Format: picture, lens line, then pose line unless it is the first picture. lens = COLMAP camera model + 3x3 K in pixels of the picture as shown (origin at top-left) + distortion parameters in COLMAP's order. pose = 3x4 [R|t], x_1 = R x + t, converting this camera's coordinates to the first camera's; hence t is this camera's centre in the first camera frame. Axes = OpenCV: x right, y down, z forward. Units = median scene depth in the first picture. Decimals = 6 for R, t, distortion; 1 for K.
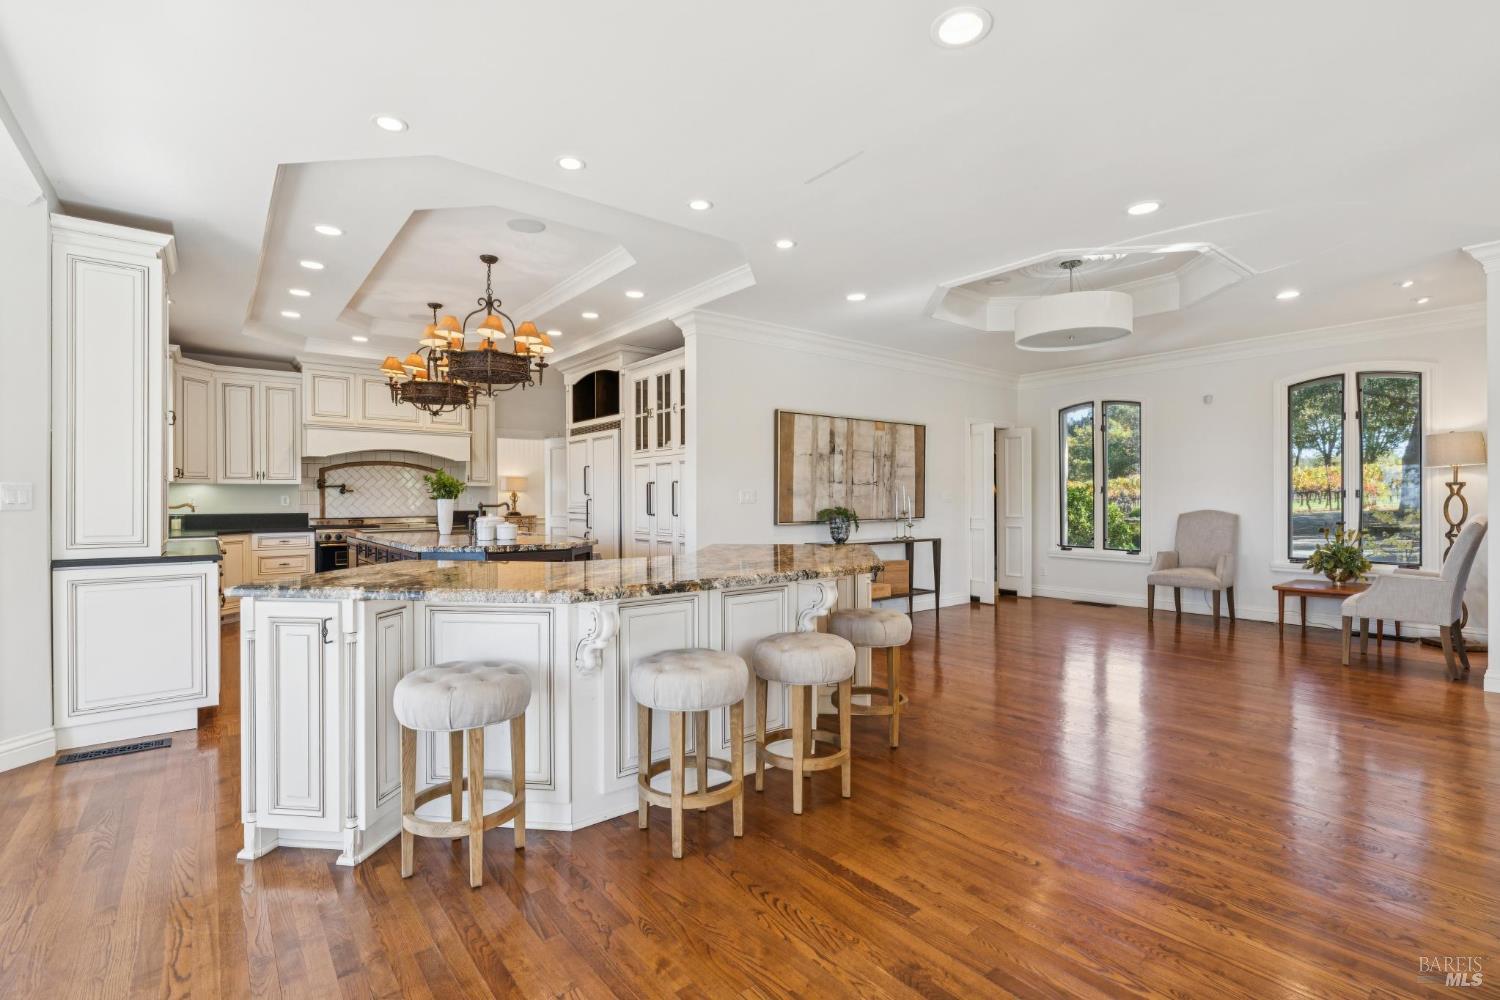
lens RADIAL K [[689.0, 0, 738.1], [0, 689.0, 499.4], [0, 0, 1]] dist [-0.000975, 0.000367]
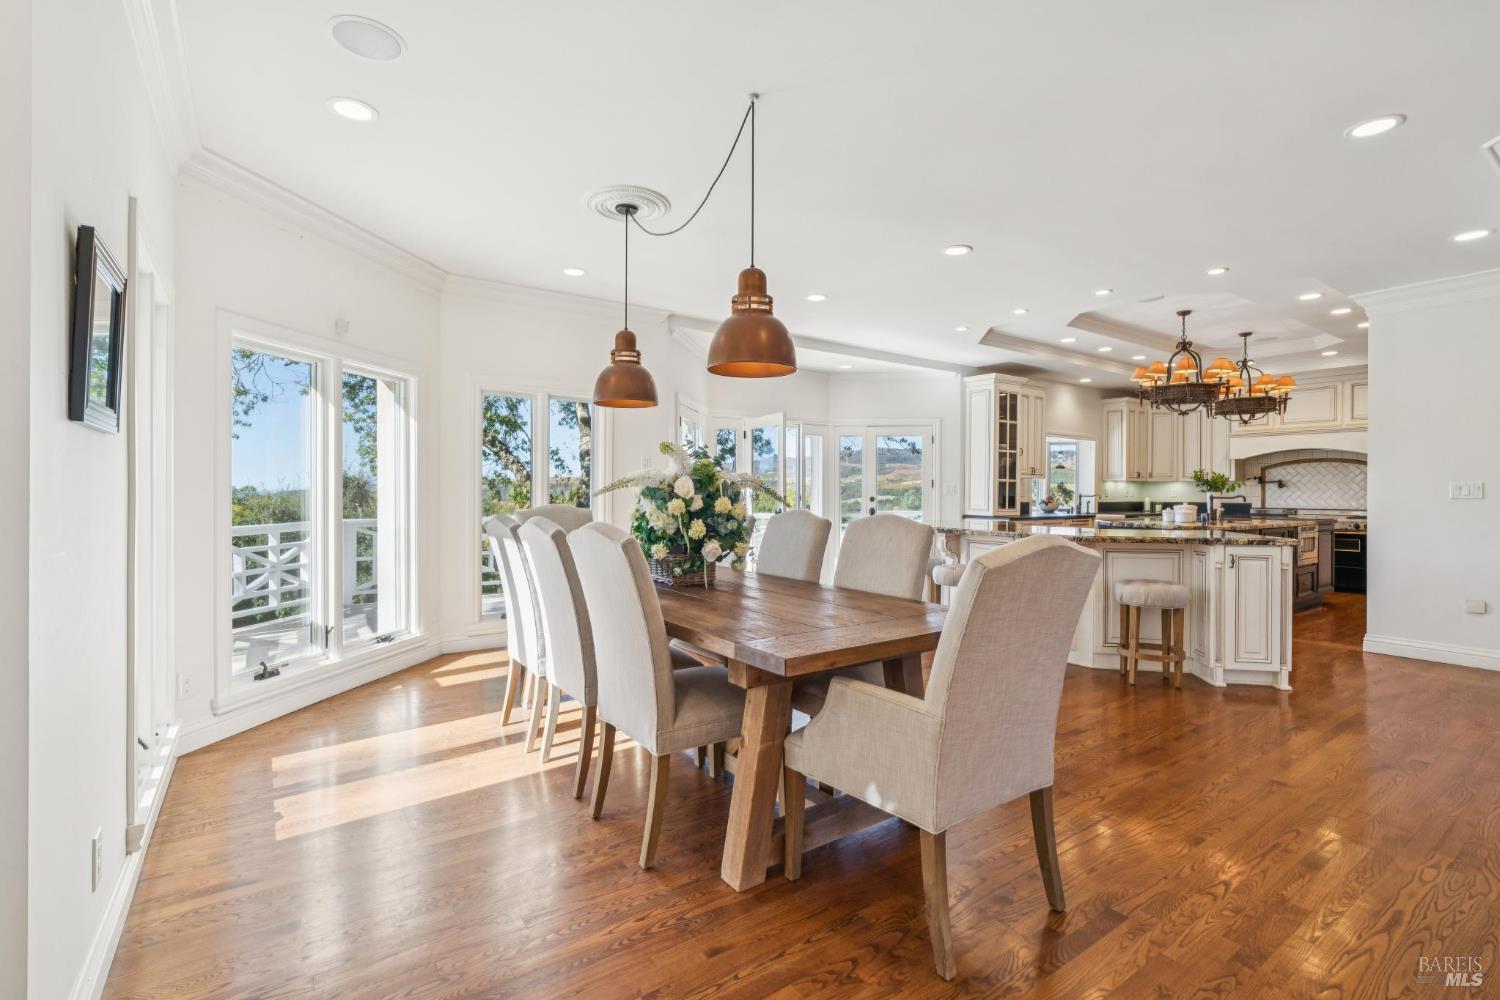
lens RADIAL K [[689.0, 0, 747.7], [0, 689.0, 494.5], [0, 0, 1]] dist [-0.000975, 0.000367]
pose [[-0.089077, 0.009624, -0.995978, 0.703858], [-0.009535, 0.999899, 0.010515, -0.000535], [0.995979, 0.010434, -0.088977, 0.184481]]
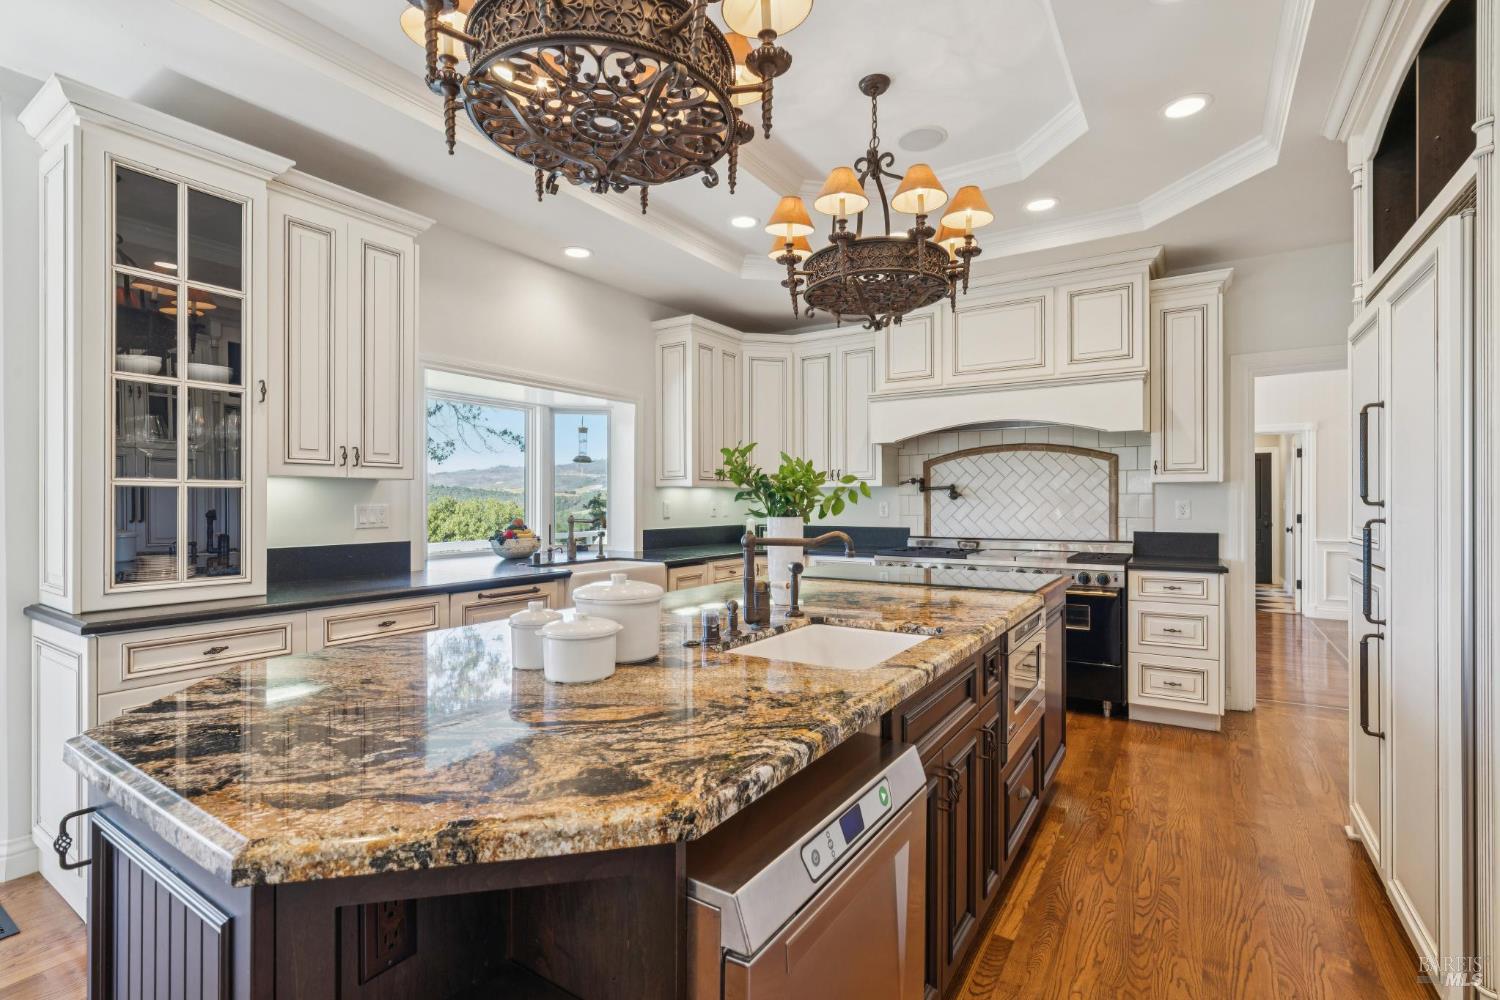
lens RADIAL K [[689.0, 0, 744.6], [0, 689.0, 499.5], [0, 0, 1]] dist [-0.000975, 0.000367]
pose [[0.277493, 0.001674, -0.960726, -0.009897], [-0.003246, 0.999994, 0.000805, -0.007779], [0.960722, 0.002896, 0.277497, 0.636086]]
